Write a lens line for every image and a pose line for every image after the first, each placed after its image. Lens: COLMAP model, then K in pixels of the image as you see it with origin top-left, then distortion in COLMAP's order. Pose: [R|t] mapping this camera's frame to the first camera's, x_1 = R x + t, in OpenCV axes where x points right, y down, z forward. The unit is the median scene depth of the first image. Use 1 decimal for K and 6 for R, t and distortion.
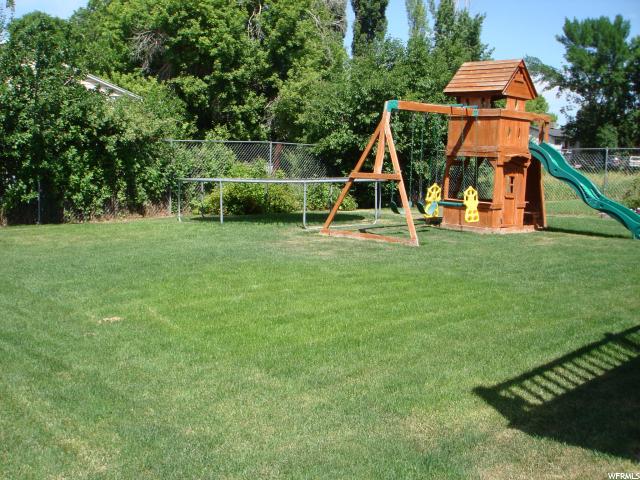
lens RADIAL K [[708.7, 0, 320.0], [0, 708.7, 240.0], [0, 0, 1]] dist [-0.108767, -0.012979]
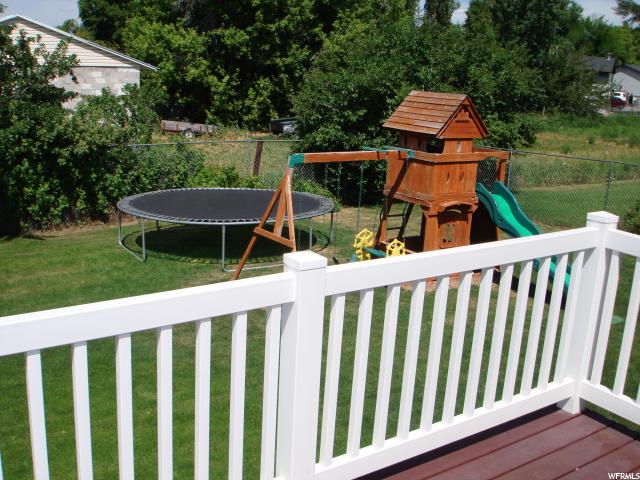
lens RADIAL K [[708.7, 0, 320.0], [0, 708.7, 240.0], [0, 0, 1]] dist [-0.108767, -0.012979]
pose [[0.989745, 0.052655, -0.132790, 0.185390], [-0.036714, 0.992124, 0.119758, -0.141394], [0.138050, -0.113654, 0.983883, 0.061110]]
